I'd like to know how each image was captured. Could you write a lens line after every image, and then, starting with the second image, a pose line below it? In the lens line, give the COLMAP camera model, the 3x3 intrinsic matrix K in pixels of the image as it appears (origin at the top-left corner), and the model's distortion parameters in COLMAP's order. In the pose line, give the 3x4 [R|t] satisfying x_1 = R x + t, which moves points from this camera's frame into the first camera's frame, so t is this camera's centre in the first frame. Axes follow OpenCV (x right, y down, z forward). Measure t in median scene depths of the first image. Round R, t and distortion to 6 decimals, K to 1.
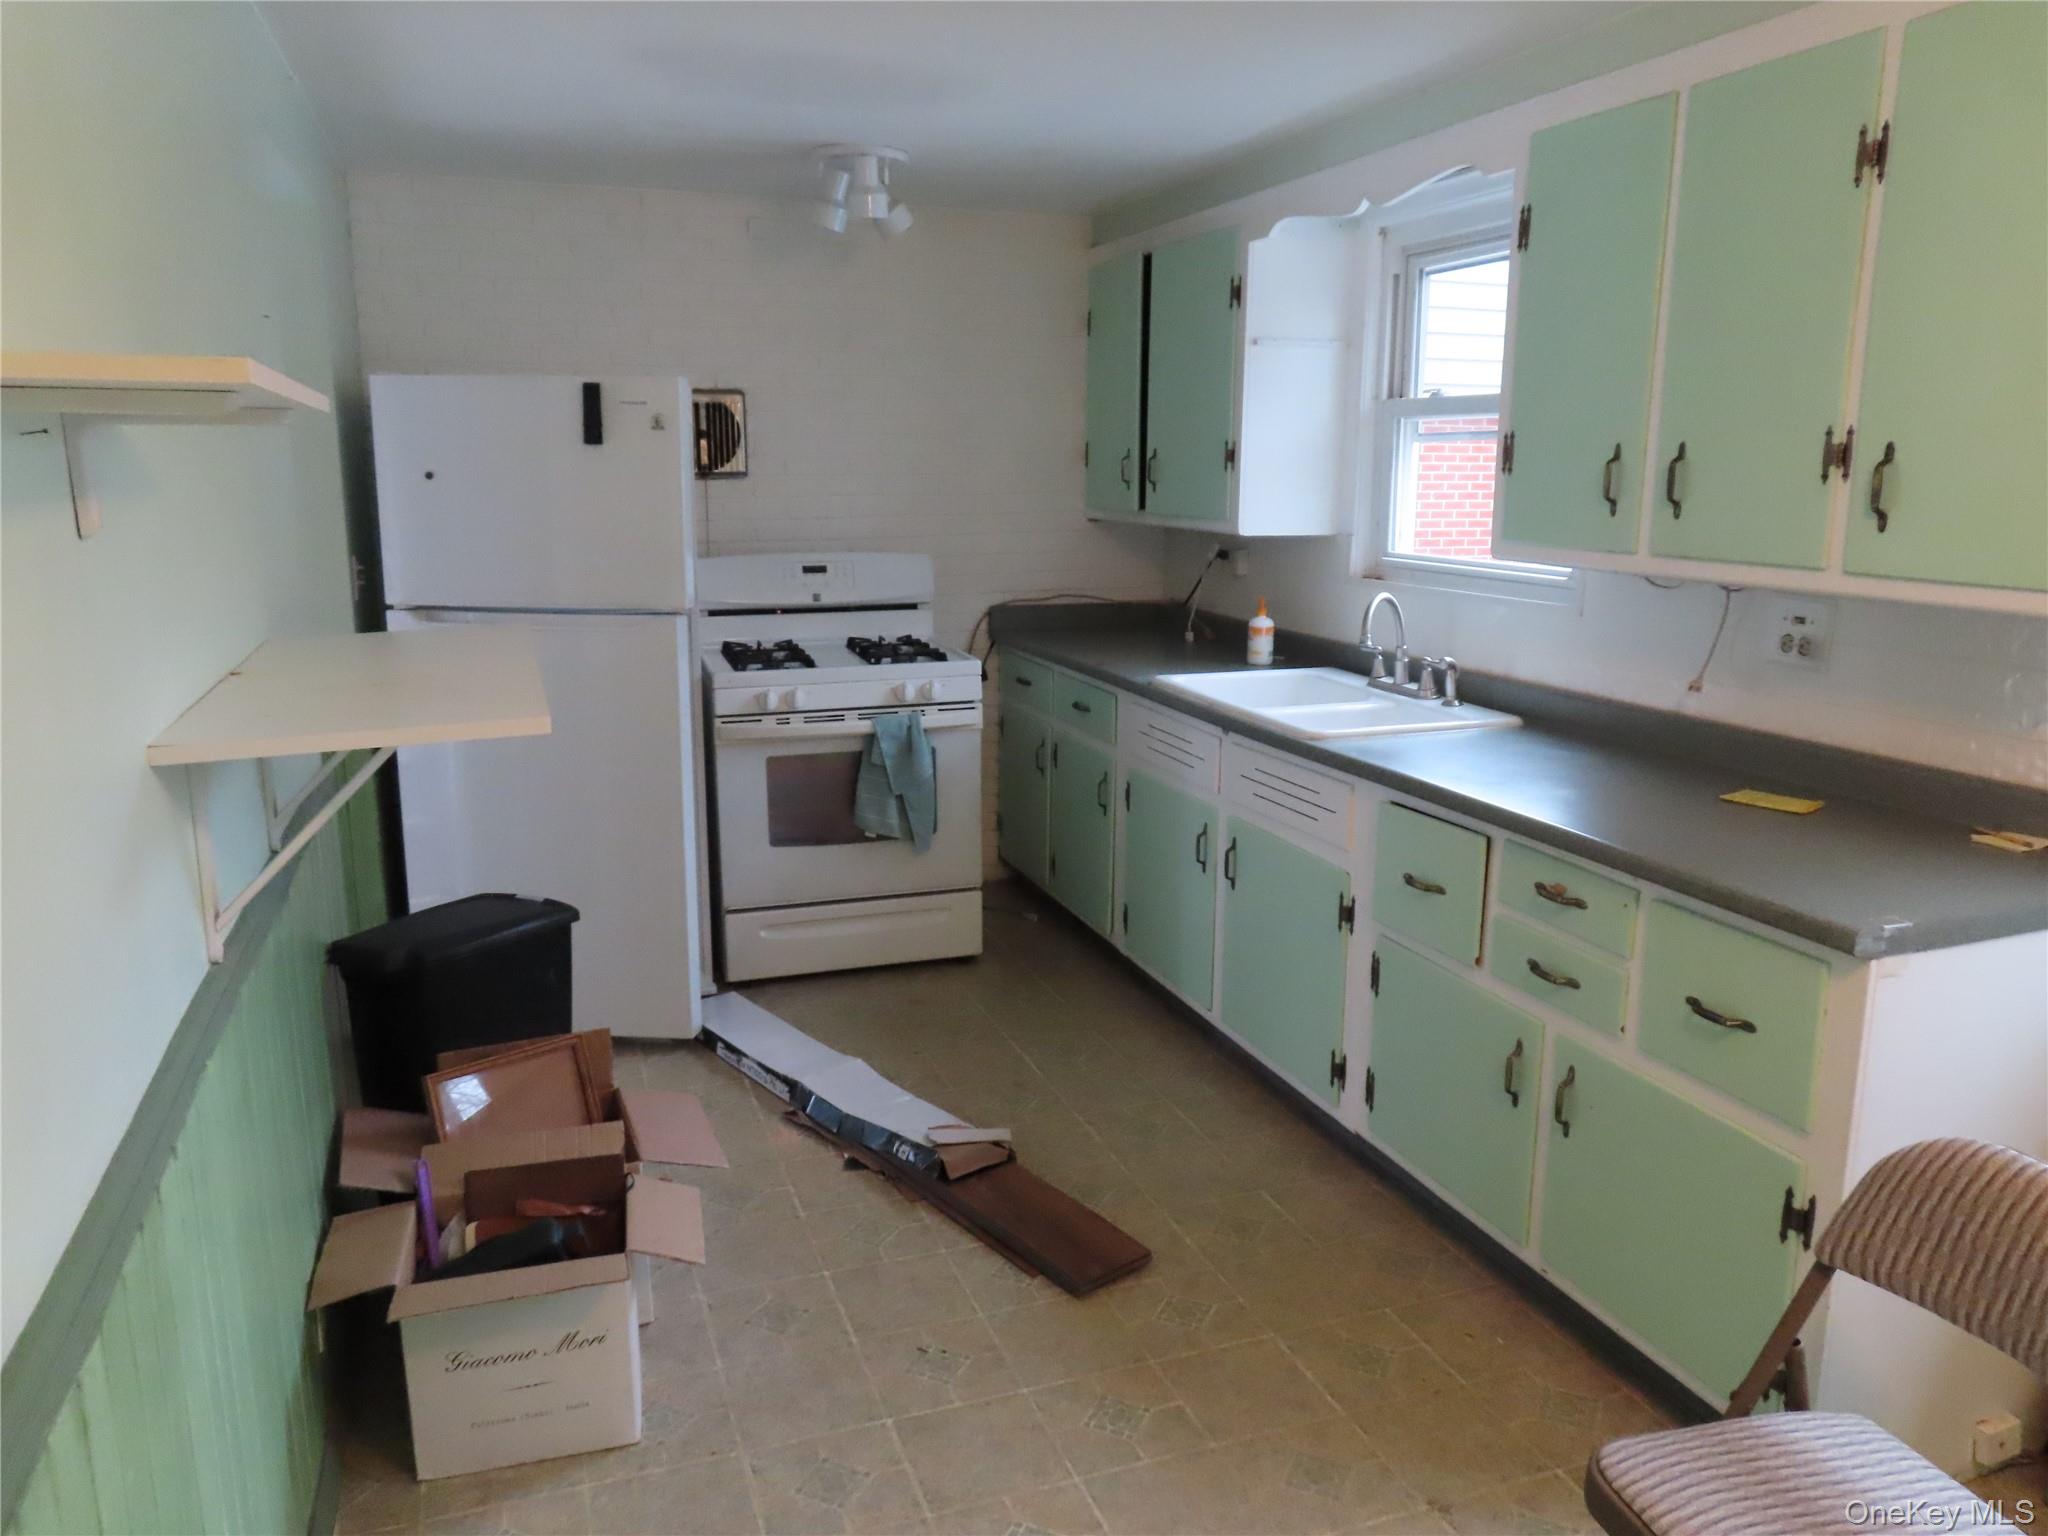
lens RADIAL K [[1438.7, 0, 1024.9], [0, 1438.7, 781.3], [0, 0, 1]] dist [-0.044568, 0.004260]
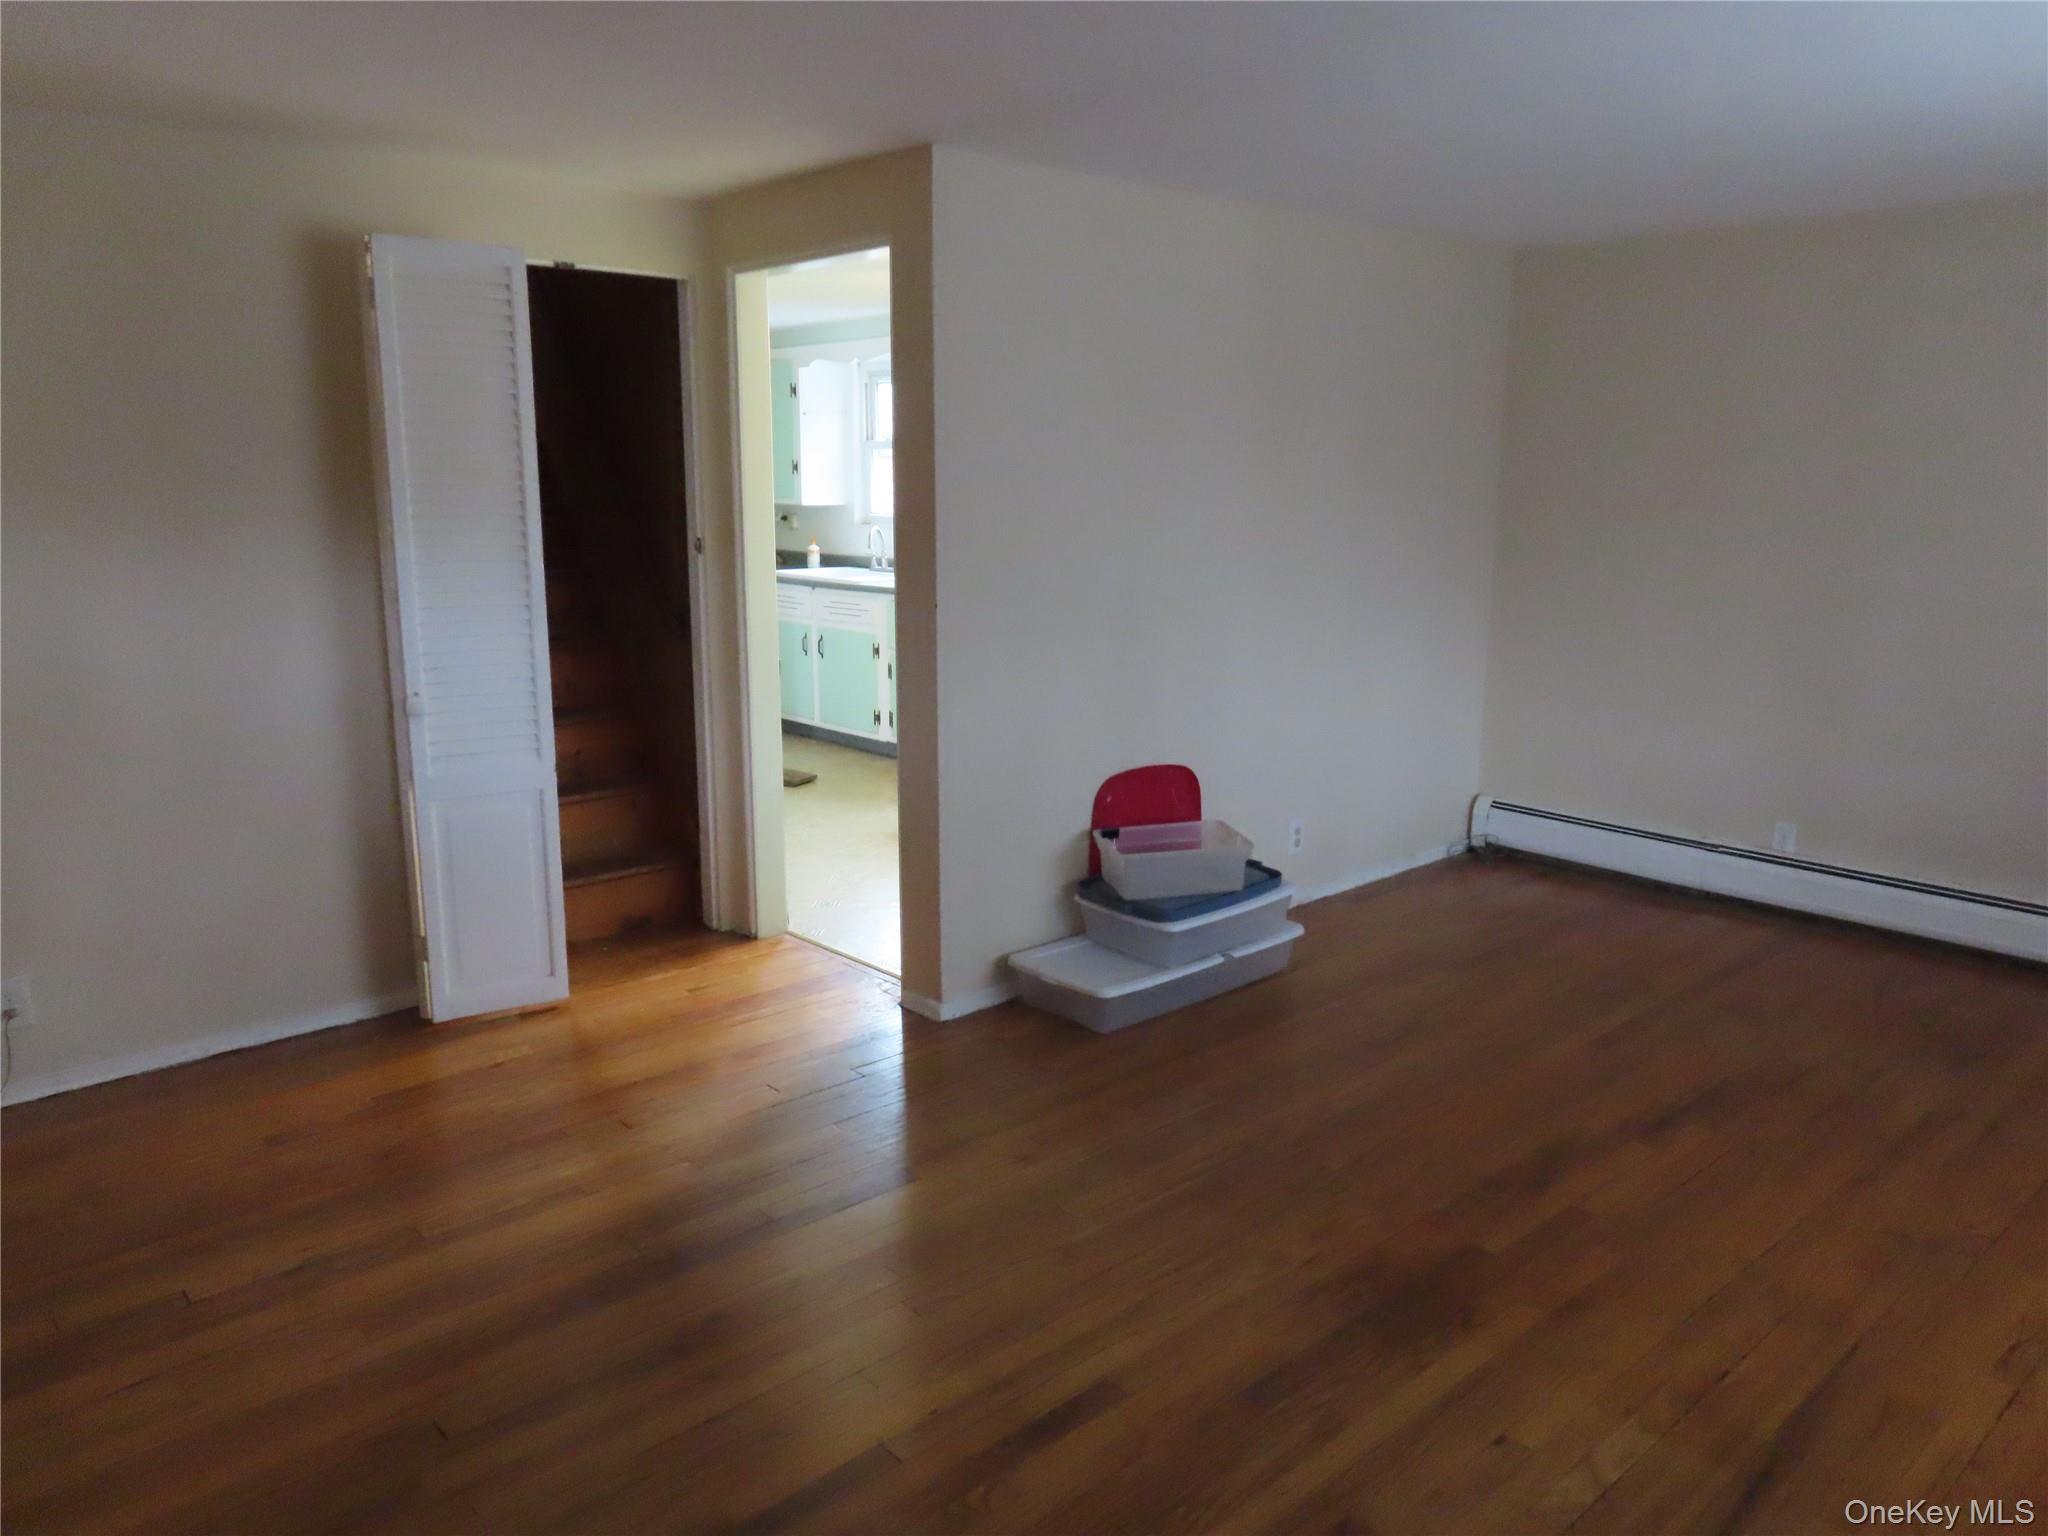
lens RADIAL K [[1438.7, 0, 1030.5], [0, 1438.7, 763.6], [0, 0, 1]] dist [-0.044568, 0.004260]
pose [[0.922682, -0.077551, 0.377682, -0.375637], [0.081975, 0.996625, 0.004375, 0.229486], [-0.376747, 0.026924, 0.925925, -1.087821]]
